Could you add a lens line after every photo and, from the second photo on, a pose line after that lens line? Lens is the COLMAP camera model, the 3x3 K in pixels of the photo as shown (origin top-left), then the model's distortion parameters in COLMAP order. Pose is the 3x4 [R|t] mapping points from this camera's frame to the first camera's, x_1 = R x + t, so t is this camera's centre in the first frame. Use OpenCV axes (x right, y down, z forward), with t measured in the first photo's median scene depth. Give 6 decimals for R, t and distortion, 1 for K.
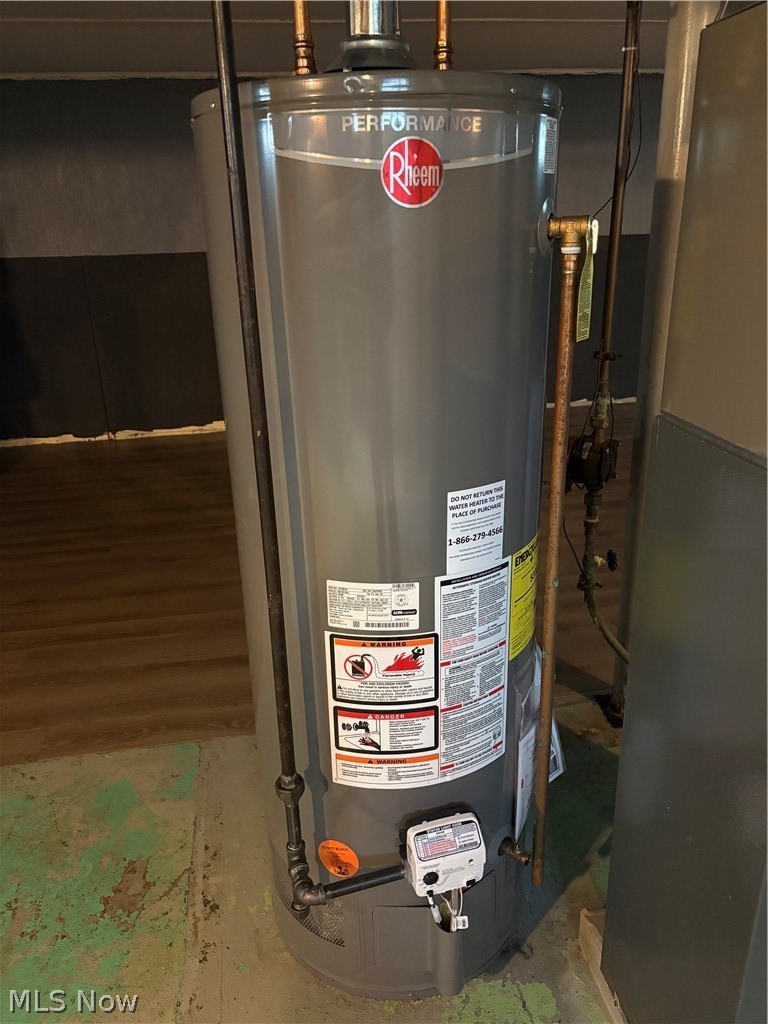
lens RADIAL K [[760.4, 0, 384.0], [0, 760.4, 512.0], [0, 0, 1]] dist [0.061388, -0.066737]
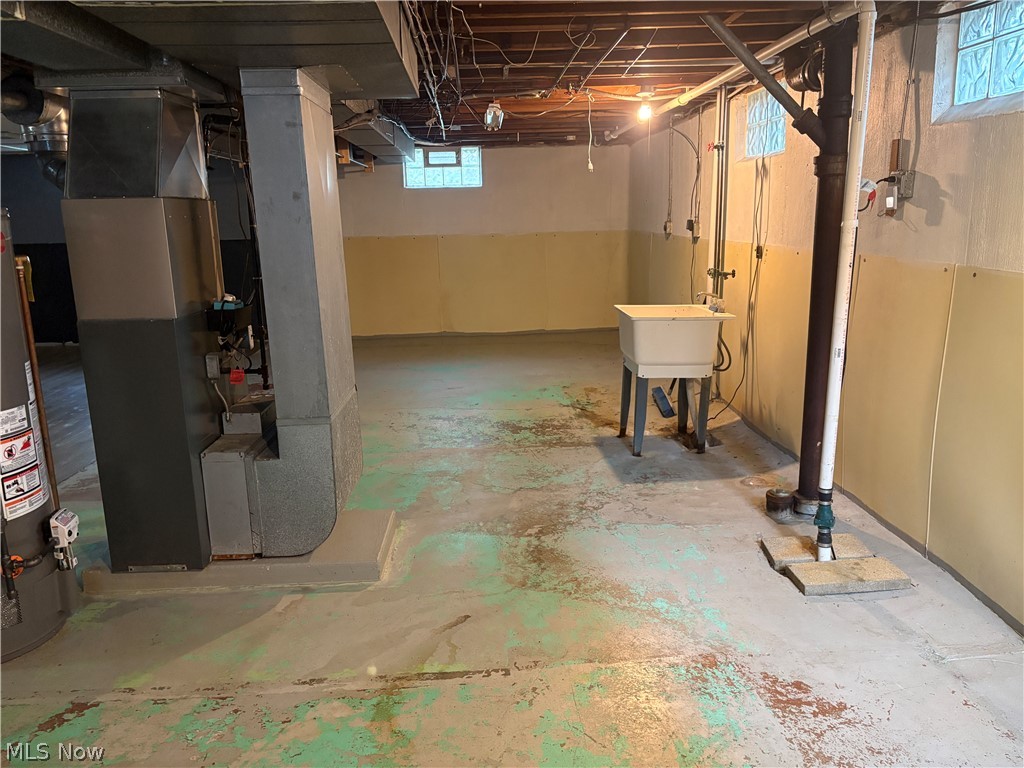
lens RADIAL K [[760.4, 0, 512.0], [0, 760.4, 384.0], [0, 0, 1]] dist [0.061388, -0.066737]
pose [[0.133658, -0.197506, 0.971147, -1.887659], [0.360901, 0.922351, 0.137912, 0.229285], [-0.922977, 0.332055, 0.194559, -0.797480]]
